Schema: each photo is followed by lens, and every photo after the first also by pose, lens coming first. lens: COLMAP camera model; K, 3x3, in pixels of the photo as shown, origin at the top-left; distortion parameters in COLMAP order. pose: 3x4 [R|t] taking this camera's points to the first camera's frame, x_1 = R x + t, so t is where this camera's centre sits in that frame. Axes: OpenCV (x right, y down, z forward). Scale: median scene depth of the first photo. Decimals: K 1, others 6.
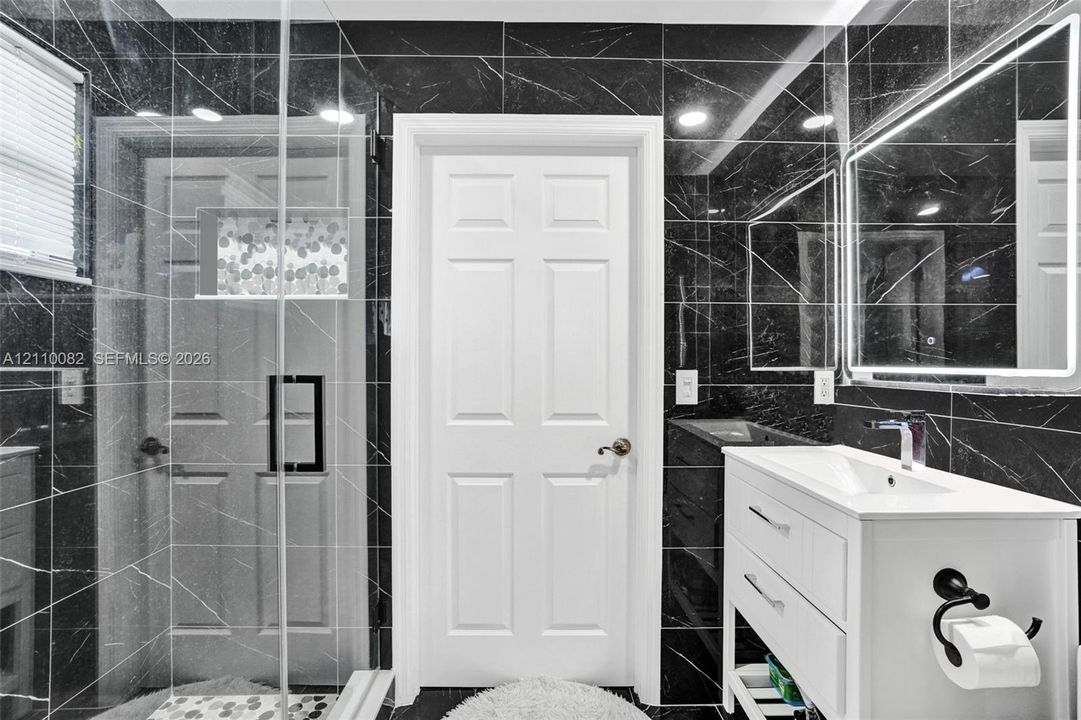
lens RADIAL K [[507.4, 0, 543.4], [0, 507.4, 362.3], [0, 0, 1]] dist [-0.053177, 0.022724]
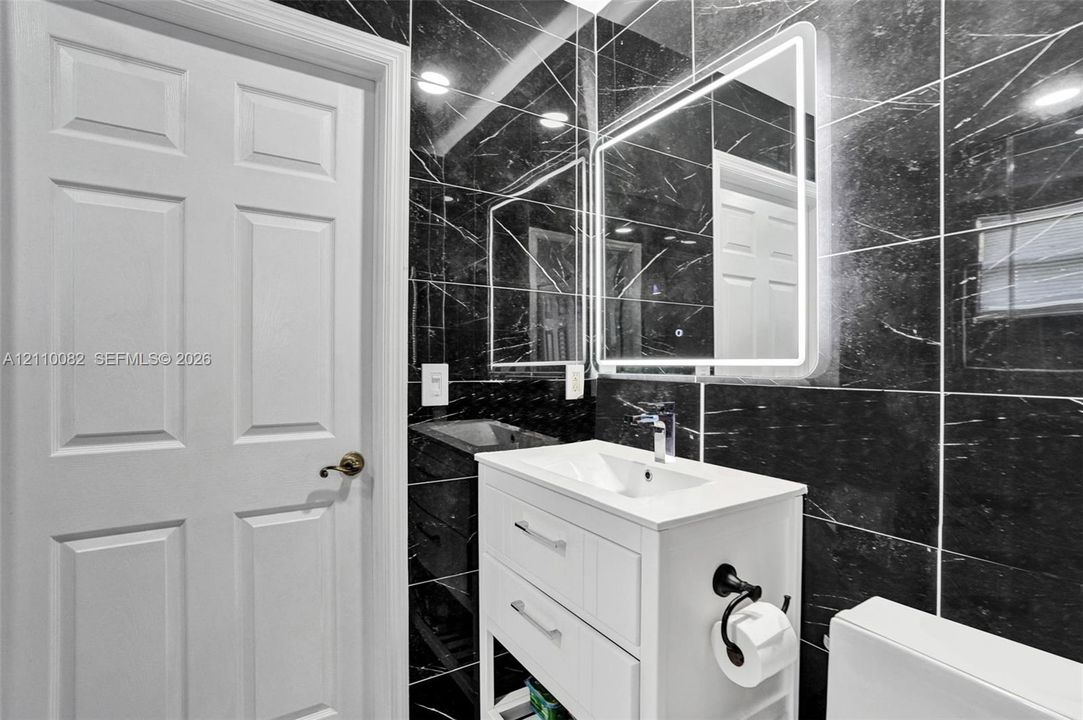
lens RADIAL K [[508.4, 0, 544.4], [0, 508.4, 362.3], [0, 0, 1]] dist [-0.053177, 0.022724]
pose [[0.854659, -0.001756, 0.519187, 0.006910], [0.002088, 0.999998, -0.000055, 0.013108], [-0.519186, 0.001131, 0.854660, 0.200795]]
